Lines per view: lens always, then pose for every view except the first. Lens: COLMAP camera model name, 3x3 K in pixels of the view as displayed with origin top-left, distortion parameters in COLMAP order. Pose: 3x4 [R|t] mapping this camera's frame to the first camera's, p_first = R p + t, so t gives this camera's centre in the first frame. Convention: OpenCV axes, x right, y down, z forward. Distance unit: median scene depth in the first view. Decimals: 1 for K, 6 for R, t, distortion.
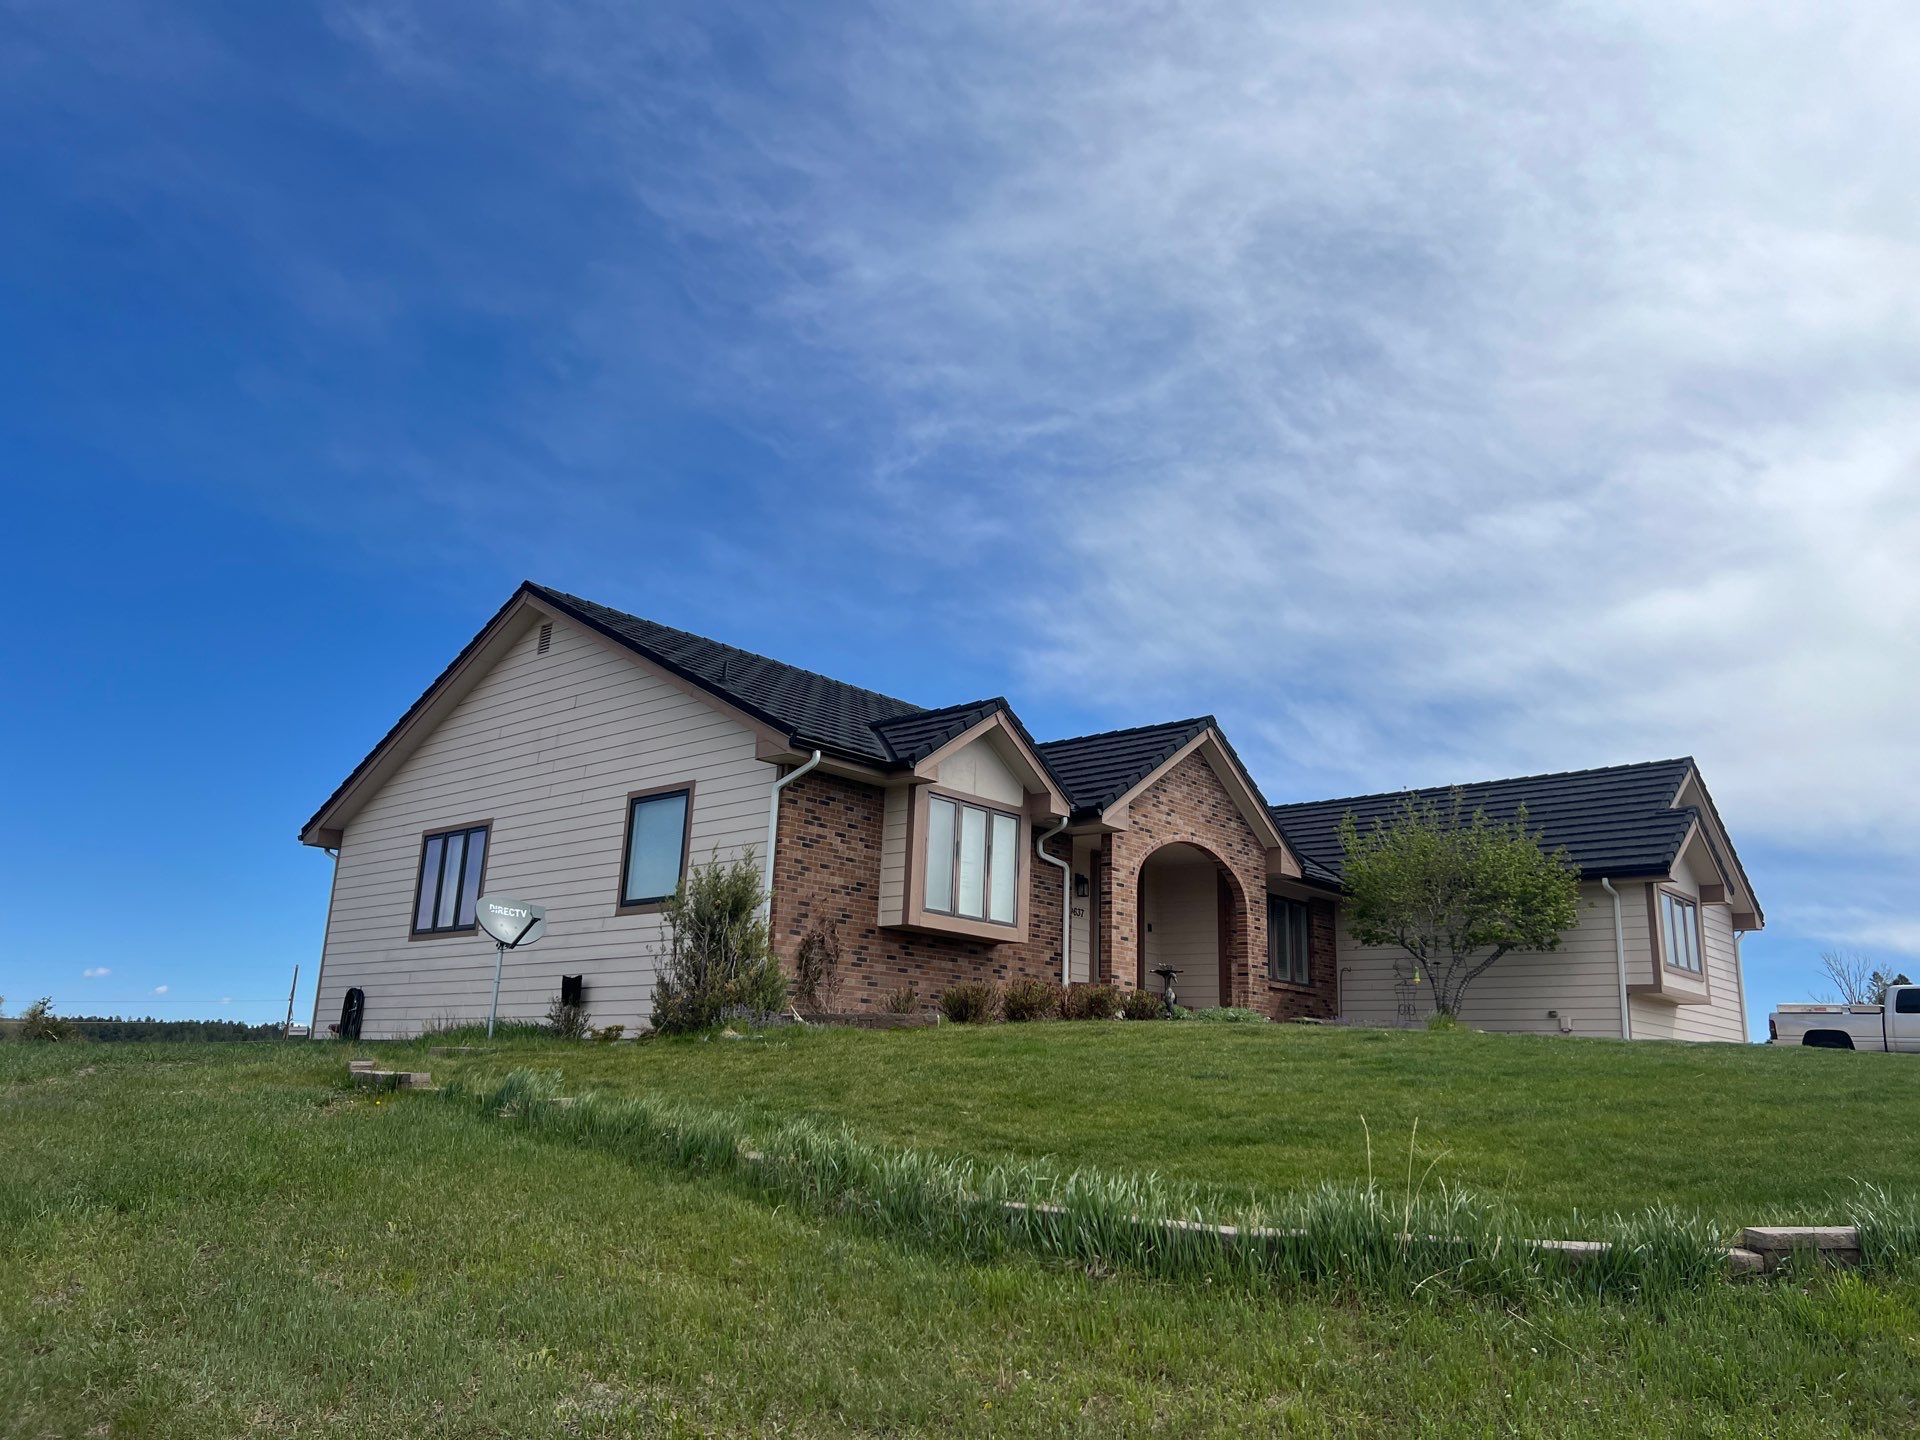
lens RADIAL K [[1511.7, 0, 994.6], [0, 1511.7, 718.2], [0, 0, 1]] dist [0.097114, -0.072737]
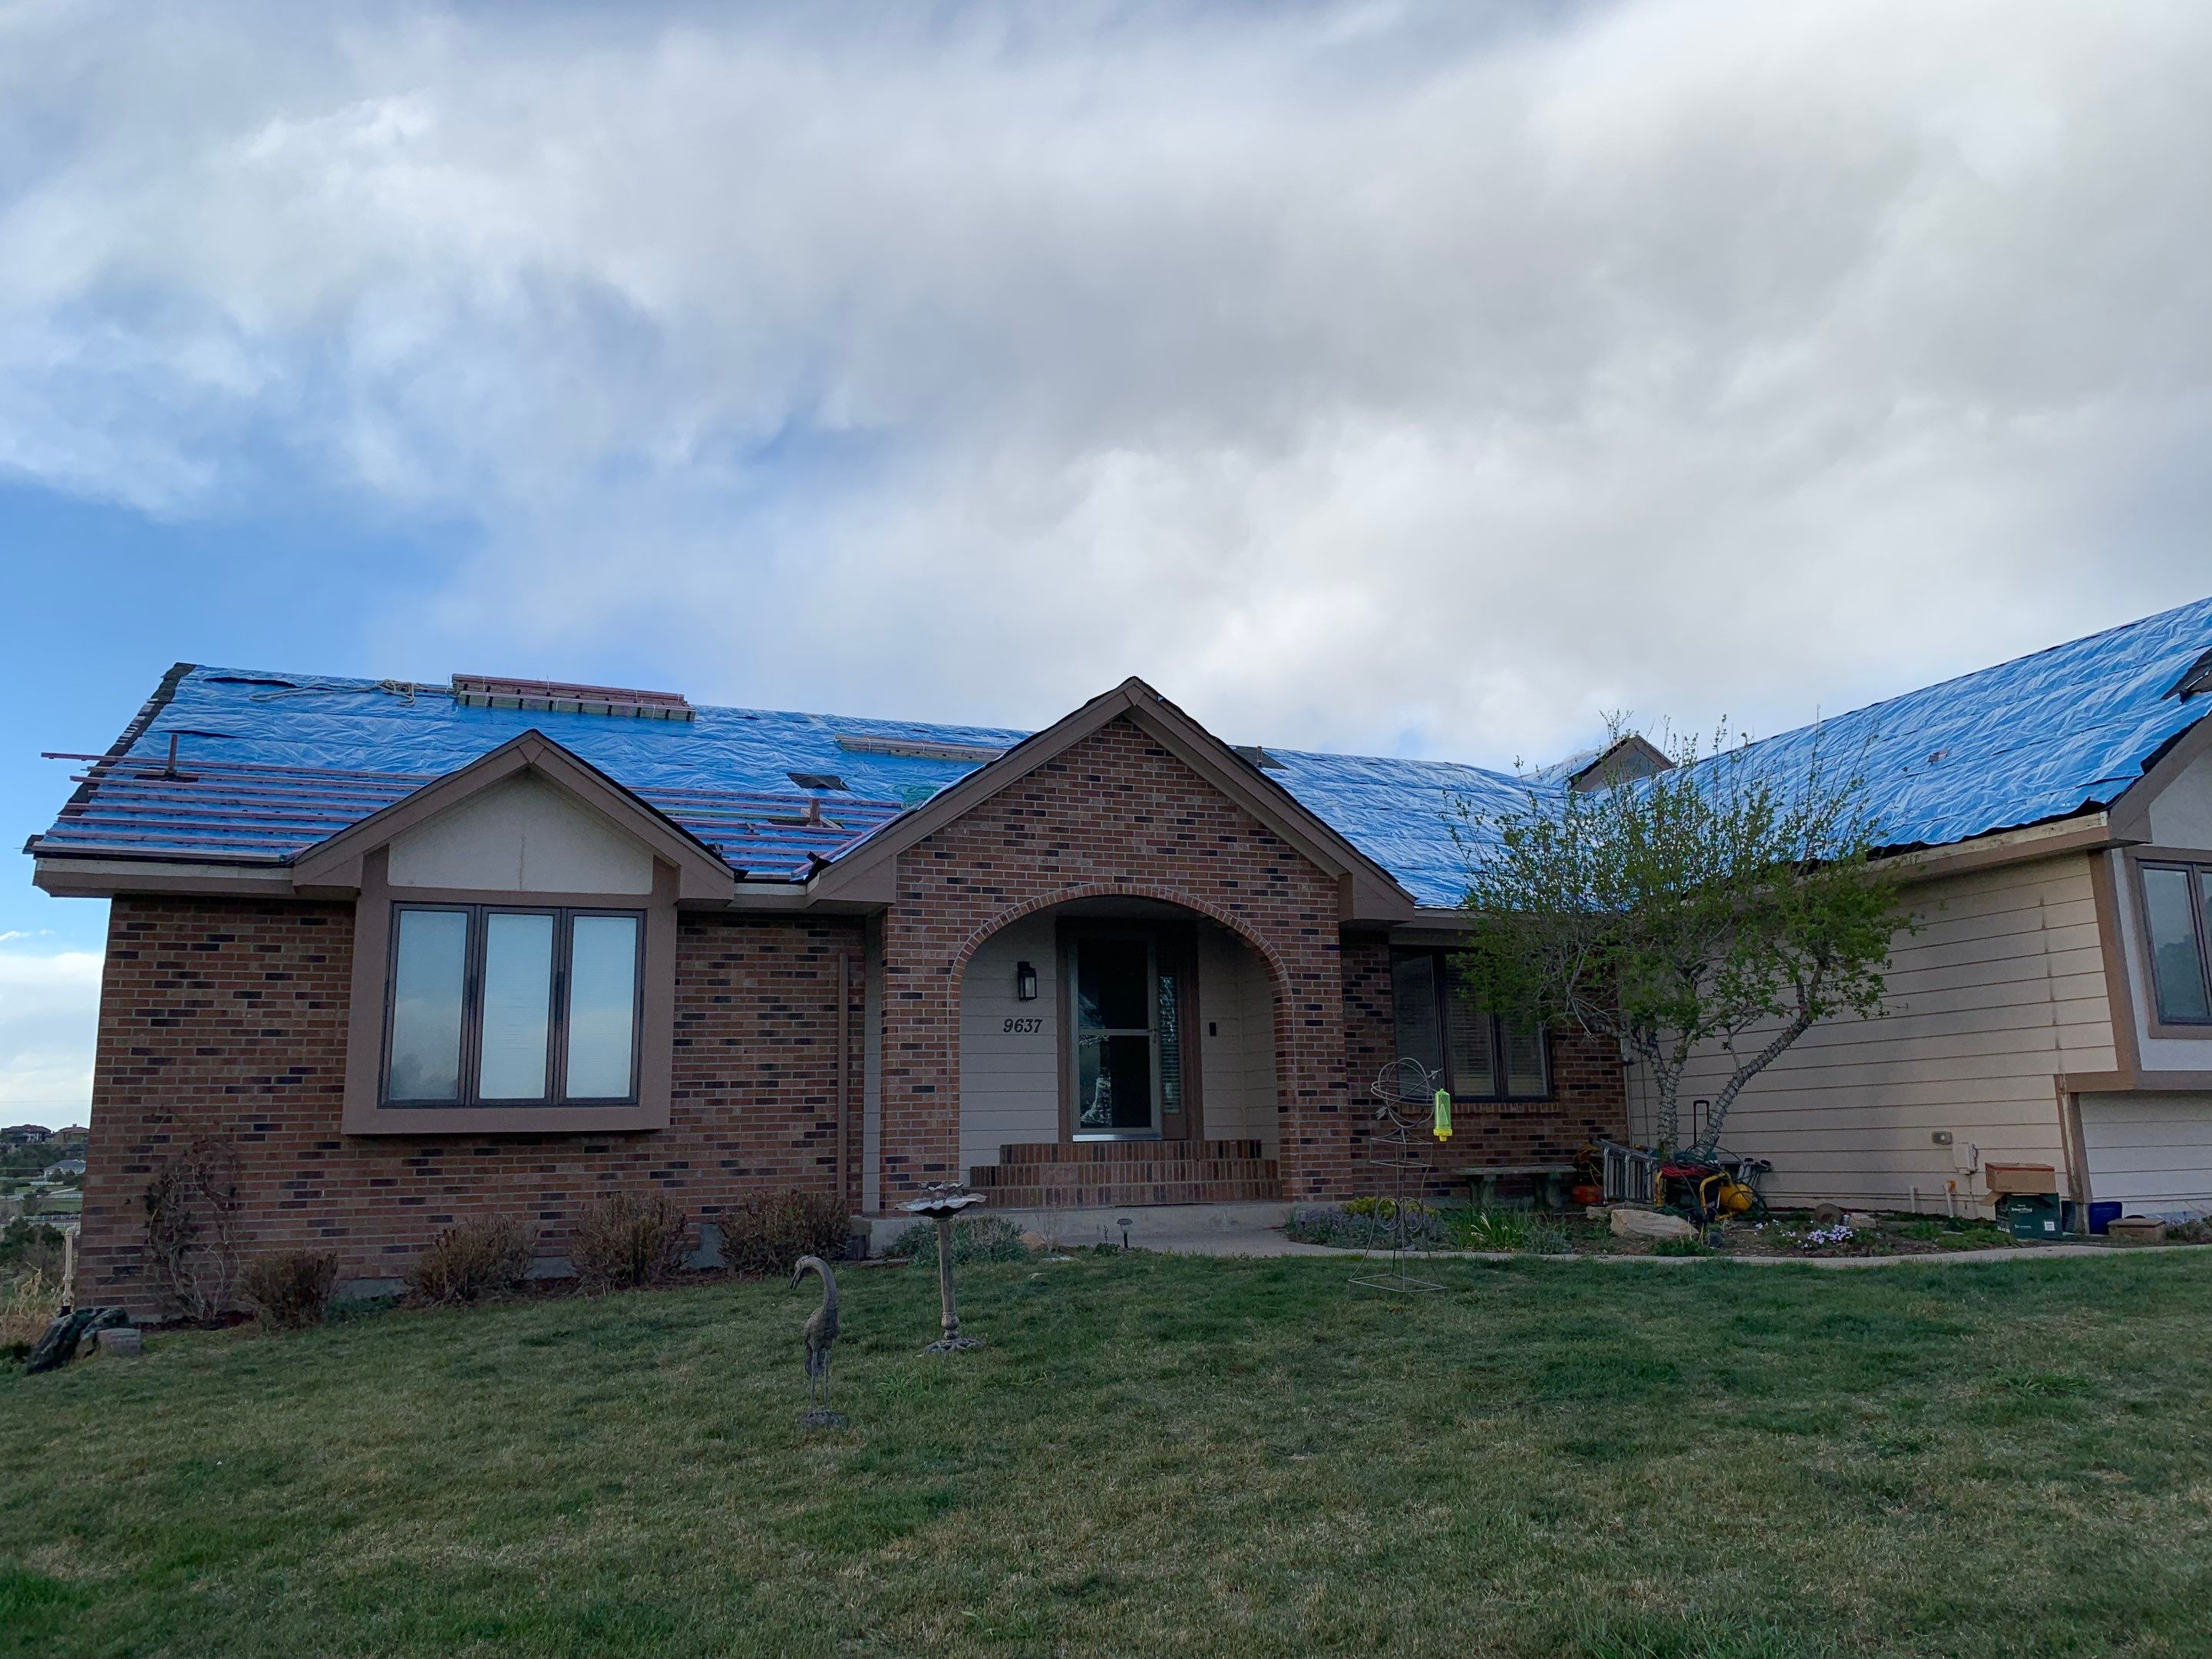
lens RADIAL K [[1741.5, 0, 1145.8], [0, 1741.5, 827.4], [0, 0, 1]] dist [0.097114, -0.072737]
pose [[0.883598, -0.138447, -0.447310, 0.467212], [0.166905, 0.985665, 0.024624, 0.046396], [0.437489, -0.096416, 0.894040, 0.457143]]
